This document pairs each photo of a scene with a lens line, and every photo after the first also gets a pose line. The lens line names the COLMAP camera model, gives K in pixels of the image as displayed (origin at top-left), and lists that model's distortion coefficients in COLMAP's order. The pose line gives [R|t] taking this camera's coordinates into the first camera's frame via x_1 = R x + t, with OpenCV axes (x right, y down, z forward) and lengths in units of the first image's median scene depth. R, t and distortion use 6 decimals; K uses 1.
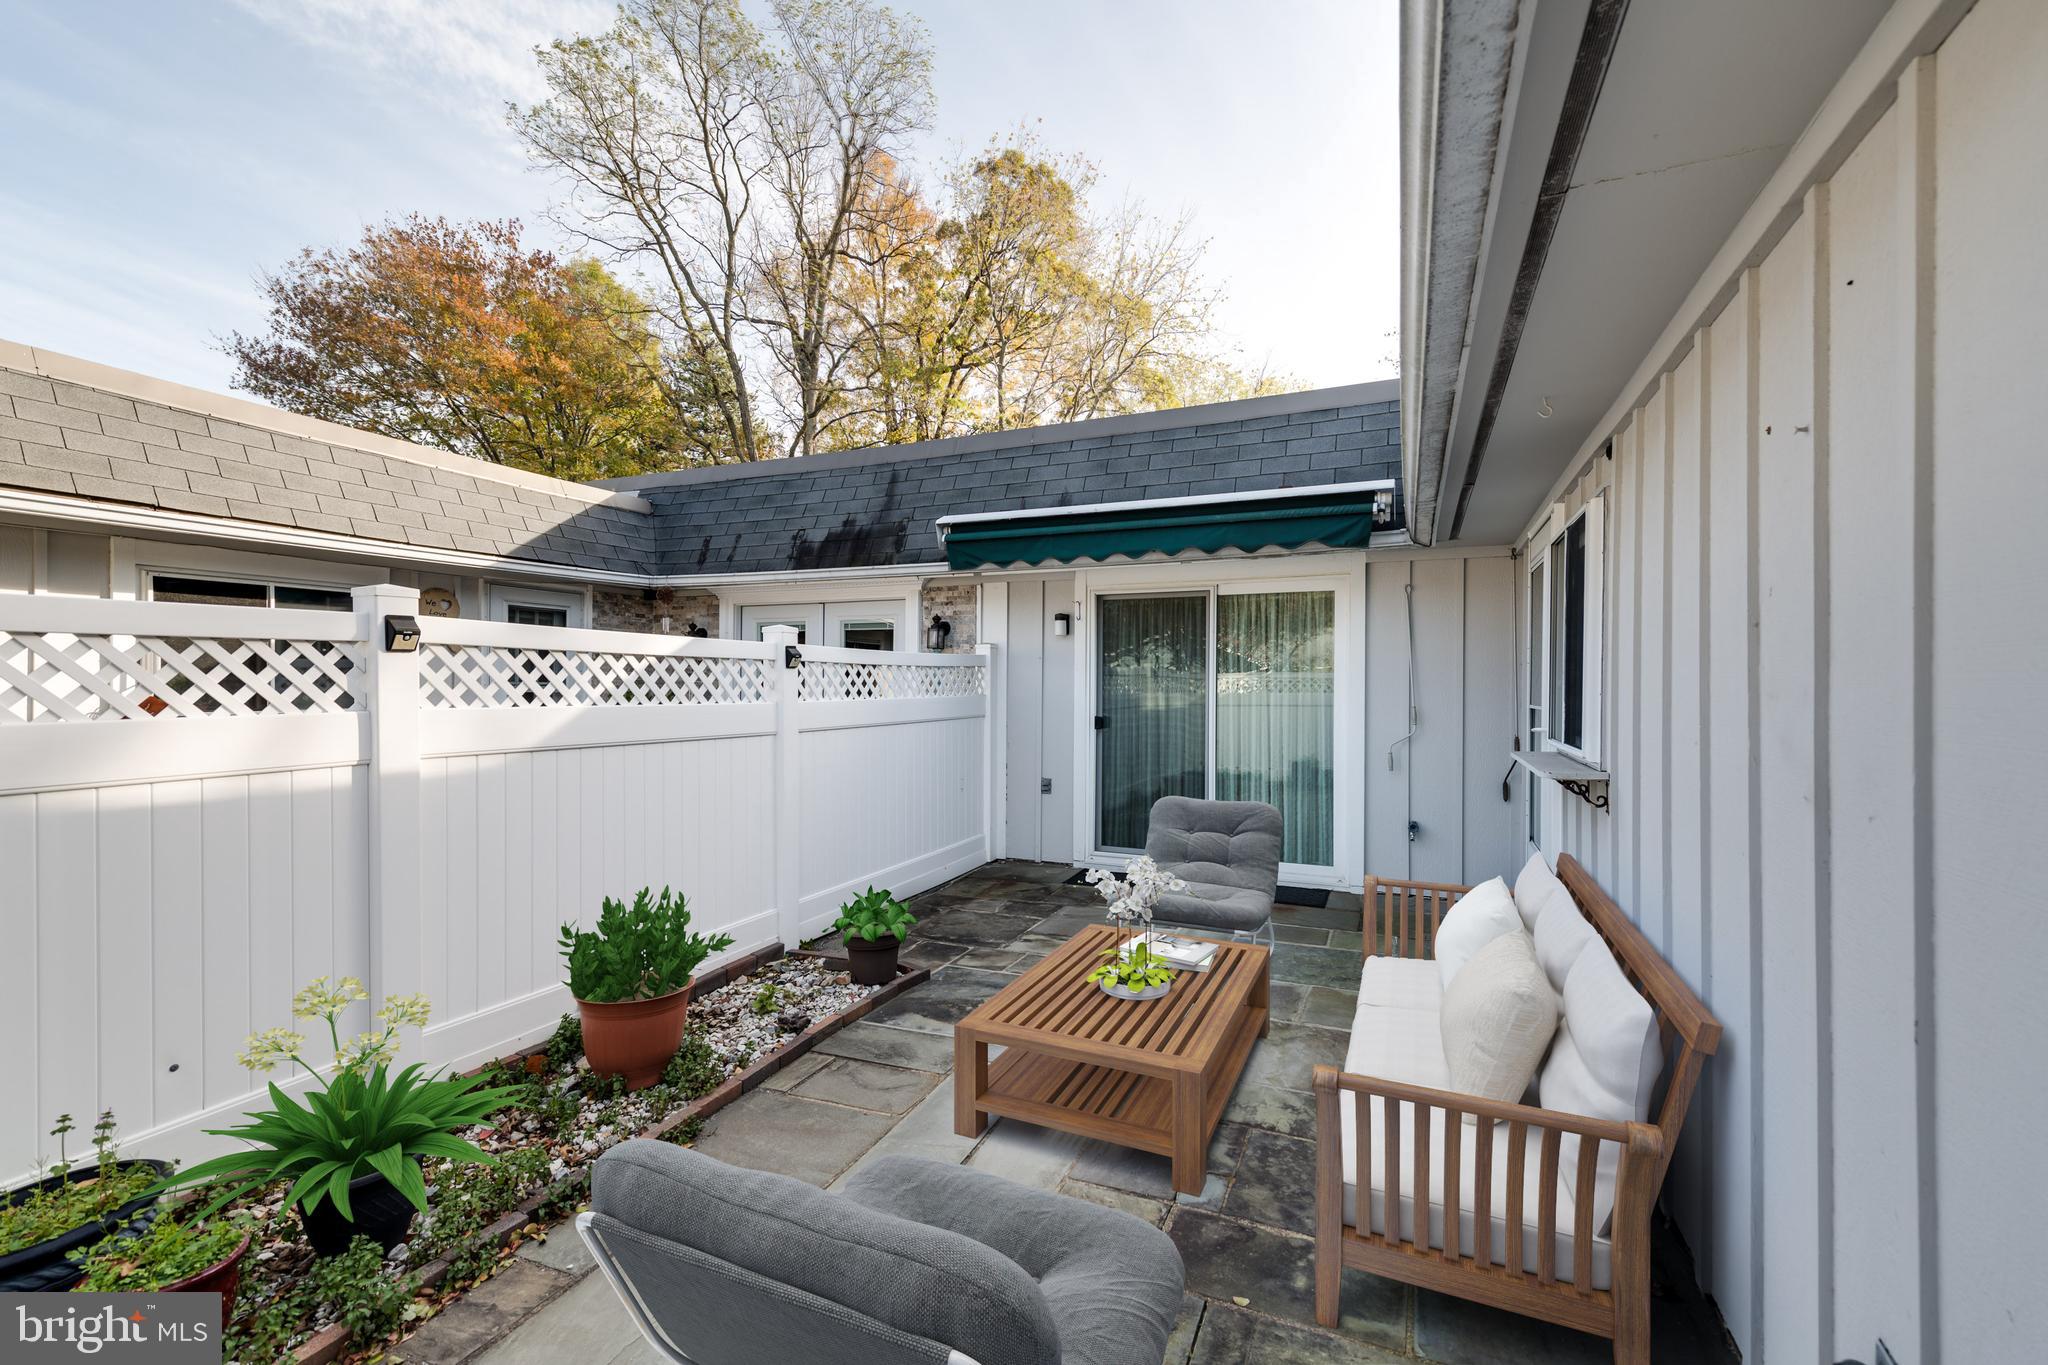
lens RADIAL K [[875.0, 0, 1020.3], [0, 875.0, 681.4], [0, 0, 1]] dist [0.002700, -0.000469]
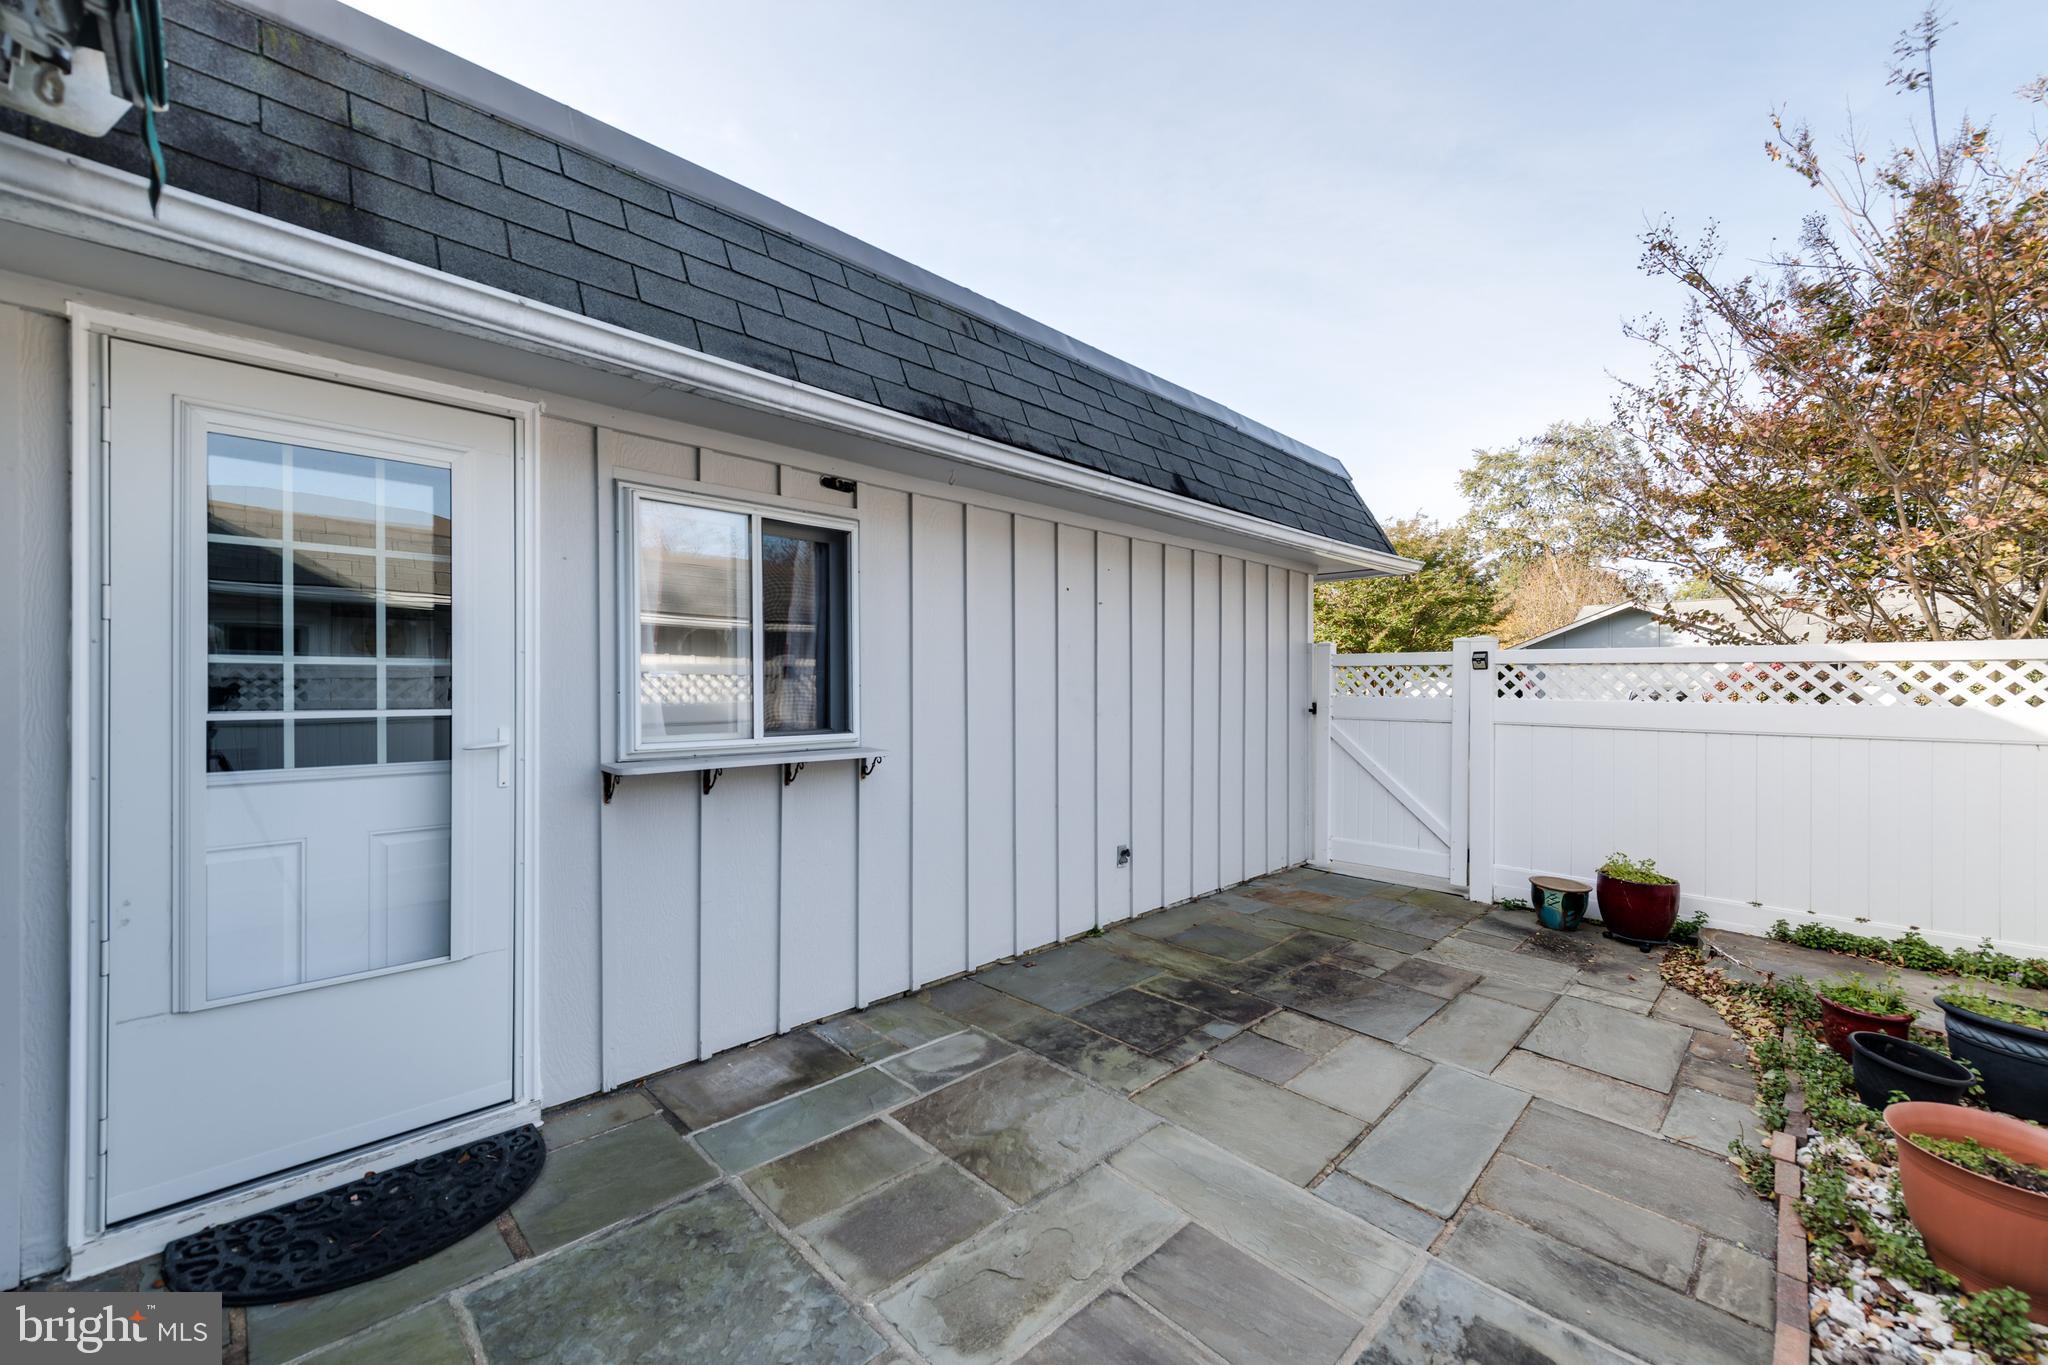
lens RADIAL K [[810.5, 0, 1027.9], [0, 810.5, 670.8], [0, 0, 1]] dist [-0.000316, -0.000015]
pose [[-0.931756, -0.015031, 0.362774, 0.037130], [-0.012421, 0.999877, 0.009528, -0.026705], [-0.362872, 0.004372, -0.931829, 3.079382]]
